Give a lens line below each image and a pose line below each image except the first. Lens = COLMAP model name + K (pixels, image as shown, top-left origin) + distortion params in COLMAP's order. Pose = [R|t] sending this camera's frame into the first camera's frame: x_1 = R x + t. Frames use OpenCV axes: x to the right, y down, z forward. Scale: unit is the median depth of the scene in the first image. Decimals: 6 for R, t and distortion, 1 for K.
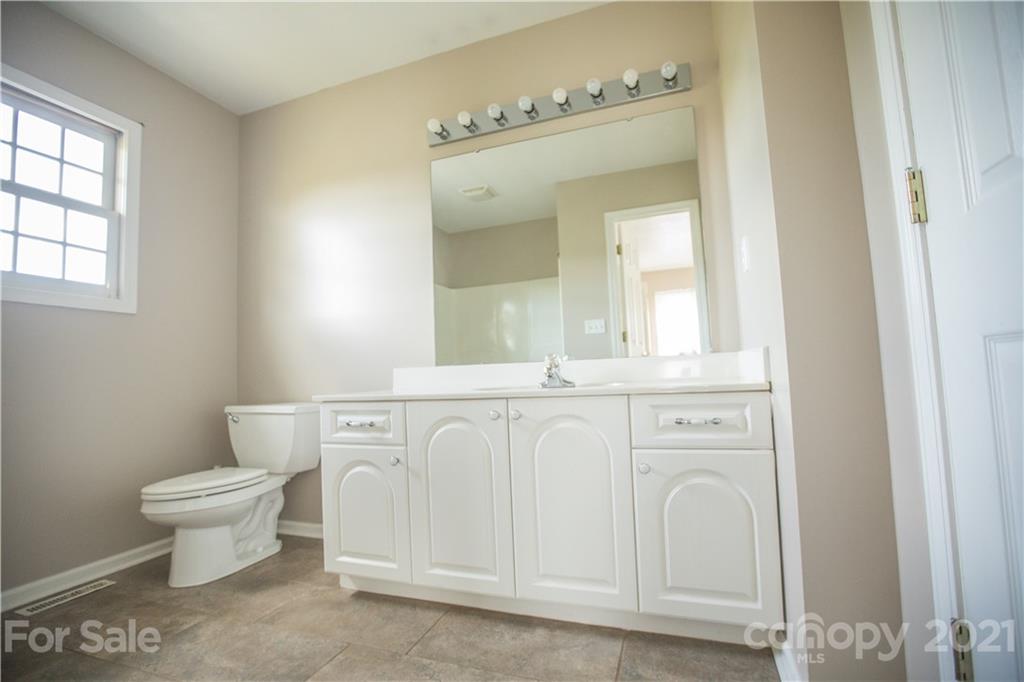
lens RADIAL K [[464.5, 0, 511.9], [0, 464.5, 341.9], [0, 0, 1]] dist [-0.042576, 0.007013]
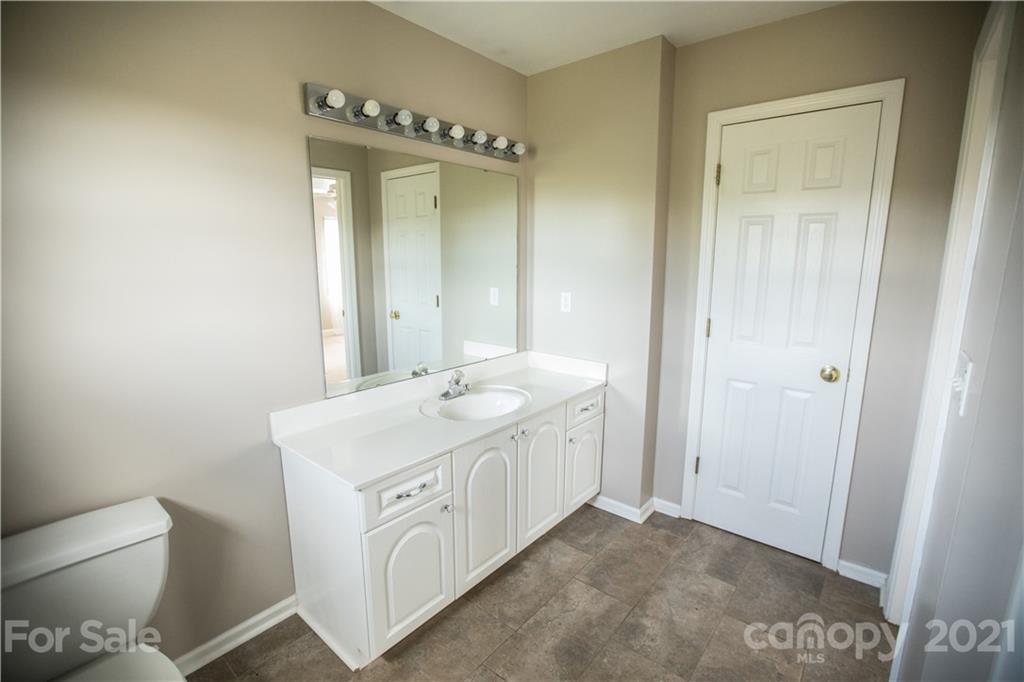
lens RADIAL K [[464.5, 0, 512.3], [0, 464.5, 340.4], [0, 0, 1]] dist [-0.042576, 0.007013]
pose [[0.349432, -0.127095, 0.928302, -1.116806], [-0.073393, 0.984000, 0.162347, -0.298460], [-0.934083, -0.124860, 0.334514, 0.545375]]
